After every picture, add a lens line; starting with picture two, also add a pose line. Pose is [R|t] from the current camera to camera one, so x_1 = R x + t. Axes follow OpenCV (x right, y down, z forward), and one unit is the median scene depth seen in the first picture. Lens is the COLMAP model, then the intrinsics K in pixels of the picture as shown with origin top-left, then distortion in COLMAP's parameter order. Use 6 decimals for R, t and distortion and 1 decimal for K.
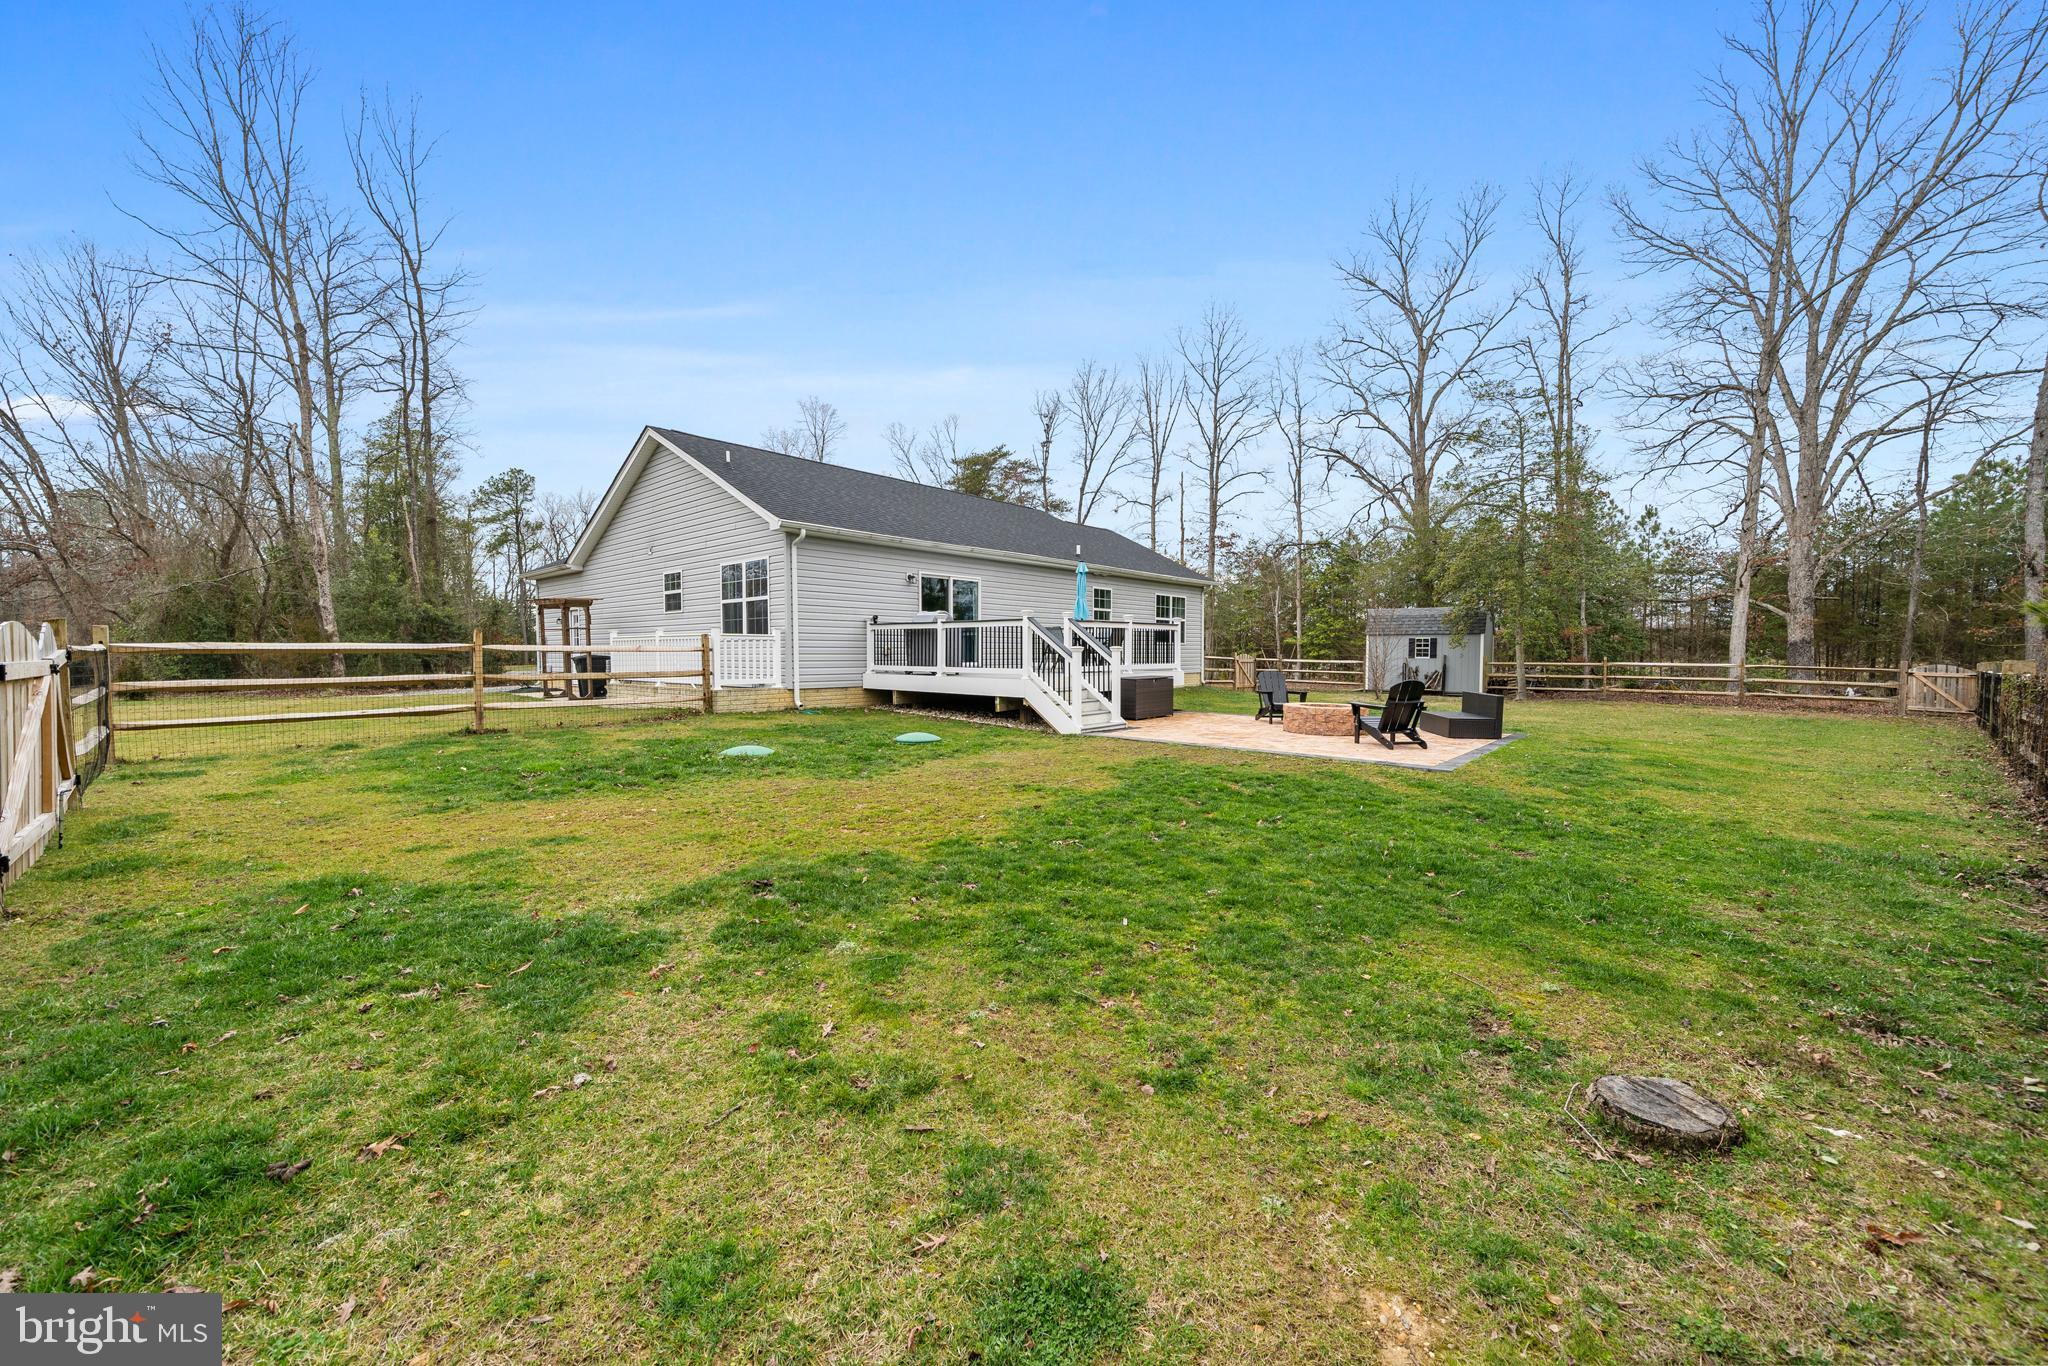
lens RADIAL K [[773.7, 0, 1024.7], [0, 773.7, 668.7], [0, 0, 1]] dist [0.001853, 0.000002]
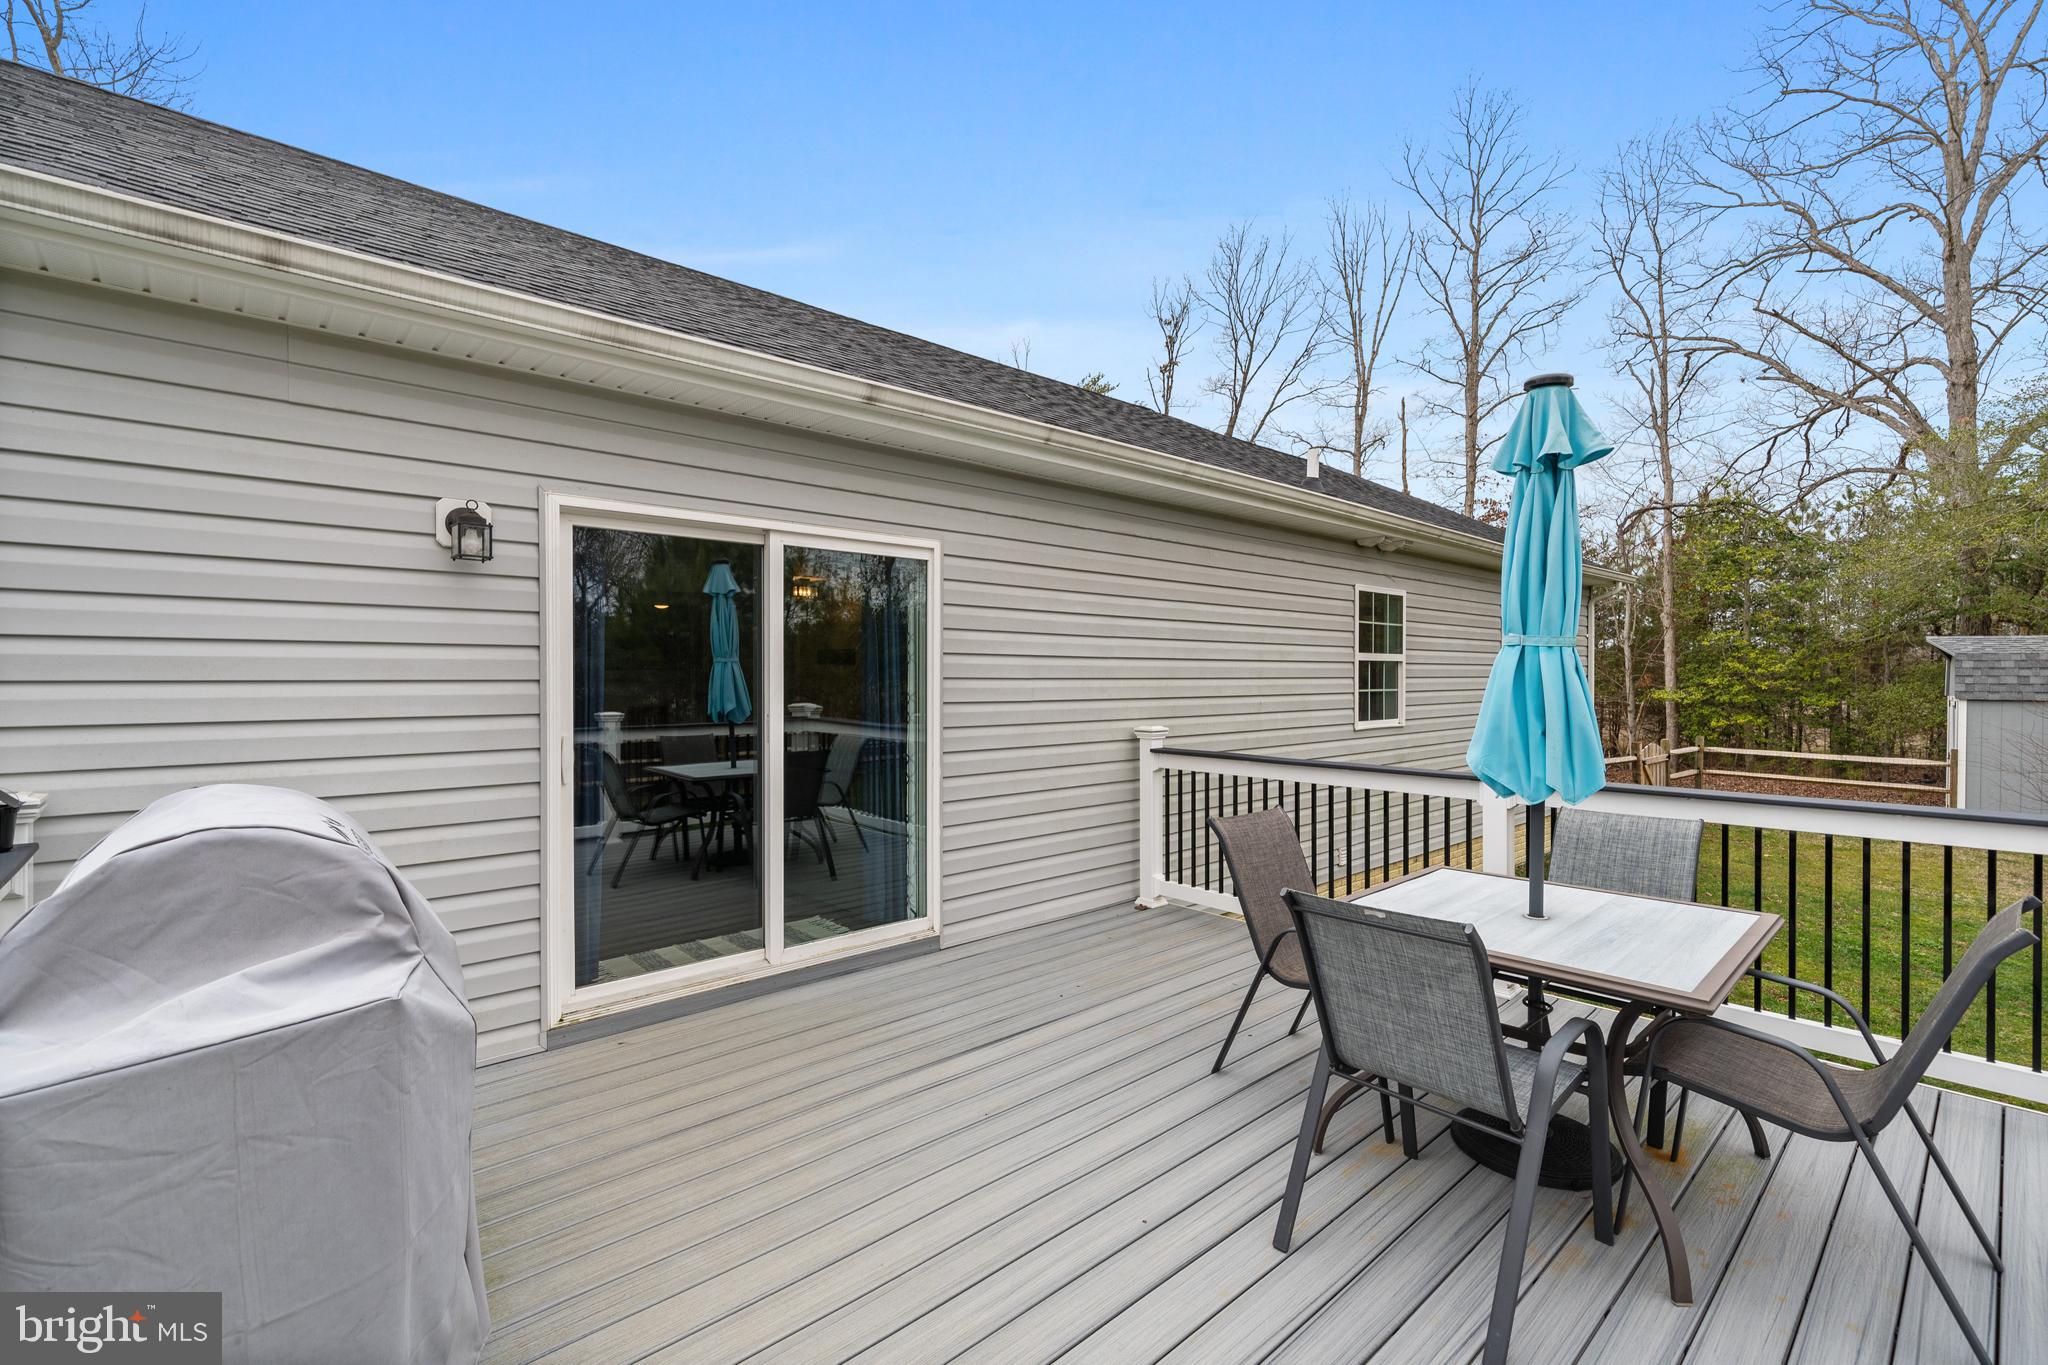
lens RADIAL K [[901.4, 0, 1029.1], [0, 901.4, 677.5], [0, 0, 1]] dist [-0.001888, 0.000023]
pose [[0.993286, 0.001804, -0.115671, 0.000162], [-0.003856, 0.999839, -0.017525, -0.034630], [0.115620, 0.017854, 0.993133, 0.350326]]
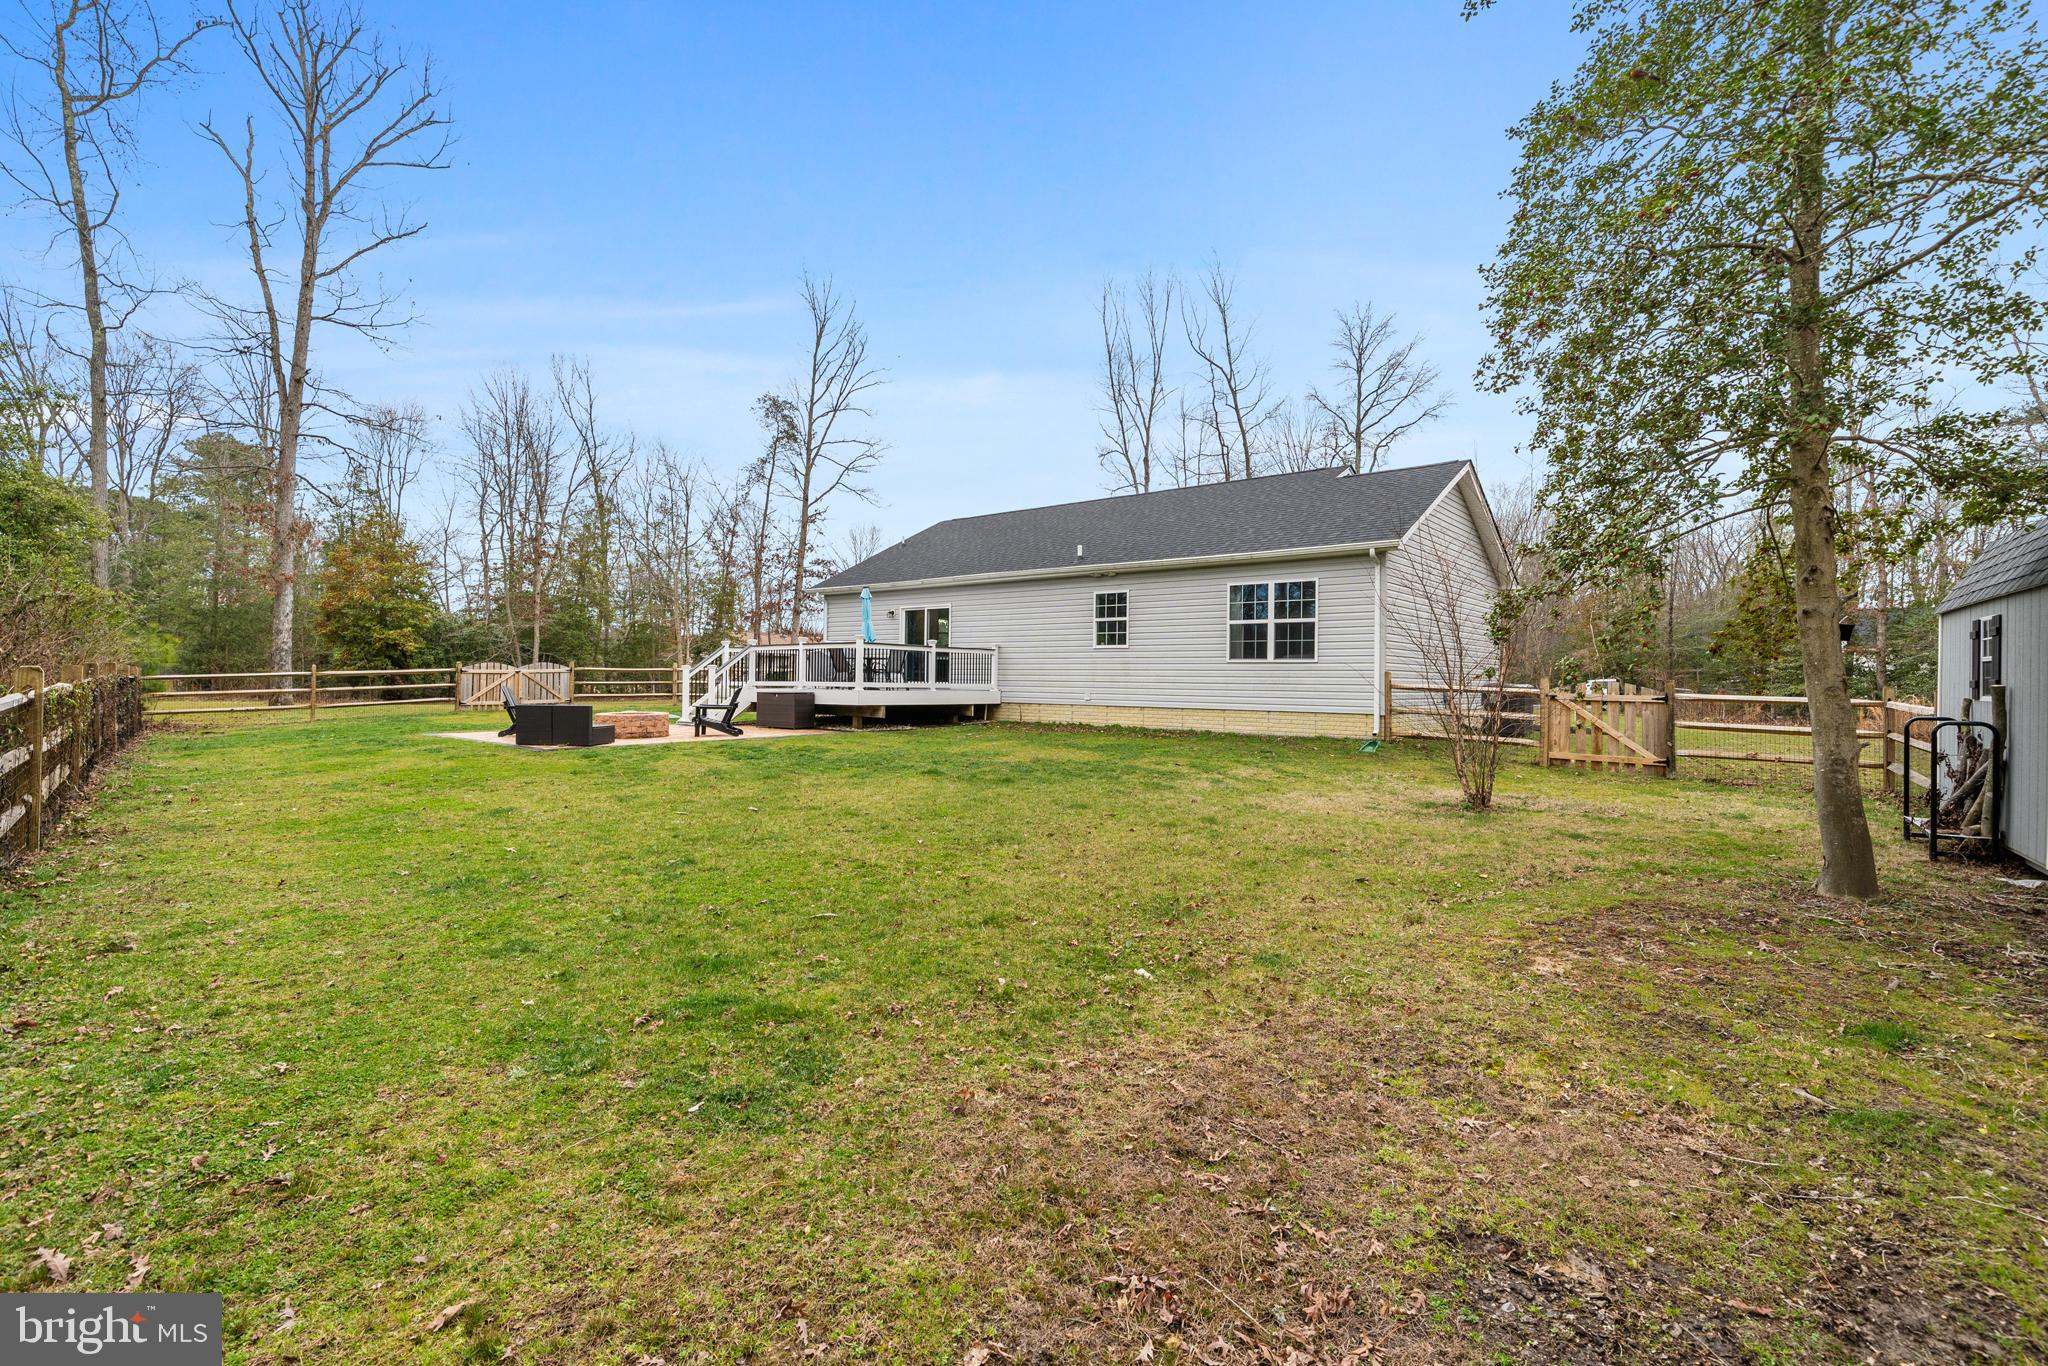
lens RADIAL K [[901.4, 0, 1022.6], [0, 901.4, 673.7], [0, 0, 1]] dist [-0.001888, 0.000023]
pose [[0.029725, -0.003253, -0.999553, 0.577218], [-0.033028, 0.999445, -0.004234, -0.007992], [0.999012, 0.033139, 0.029601, 0.505876]]
